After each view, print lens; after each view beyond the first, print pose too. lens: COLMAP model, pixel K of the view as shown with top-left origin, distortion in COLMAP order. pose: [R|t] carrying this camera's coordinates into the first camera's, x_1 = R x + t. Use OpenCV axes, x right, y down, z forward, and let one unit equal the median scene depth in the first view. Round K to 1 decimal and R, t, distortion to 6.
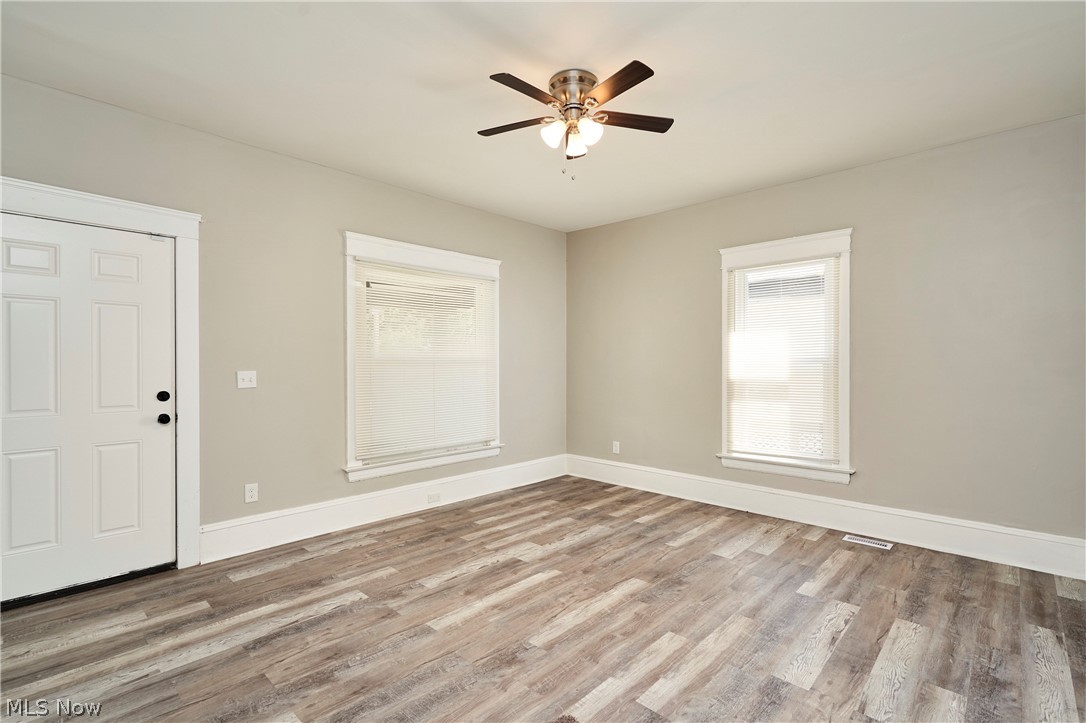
lens RADIAL K [[506.0, 0, 548.5], [0, 506.0, 364.3], [0, 0, 1]] dist [-0.000002, 0.000490]
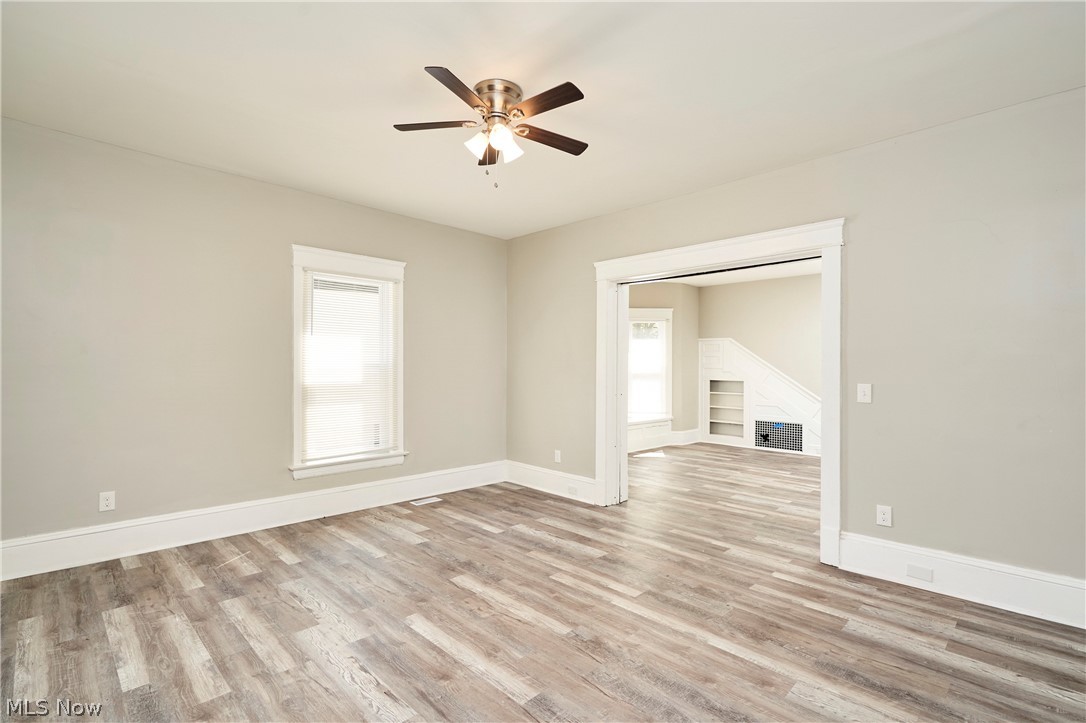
lens RADIAL K [[506.0, 0, 539.7], [0, 506.0, 365.9], [0, 0, 1]] dist [-0.000002, 0.000490]
pose [[0.029110, 0.005320, 0.999562, -0.676142], [-0.004523, 0.999976, -0.005191, -0.003316], [-0.999566, -0.004370, 0.029133, 0.629479]]
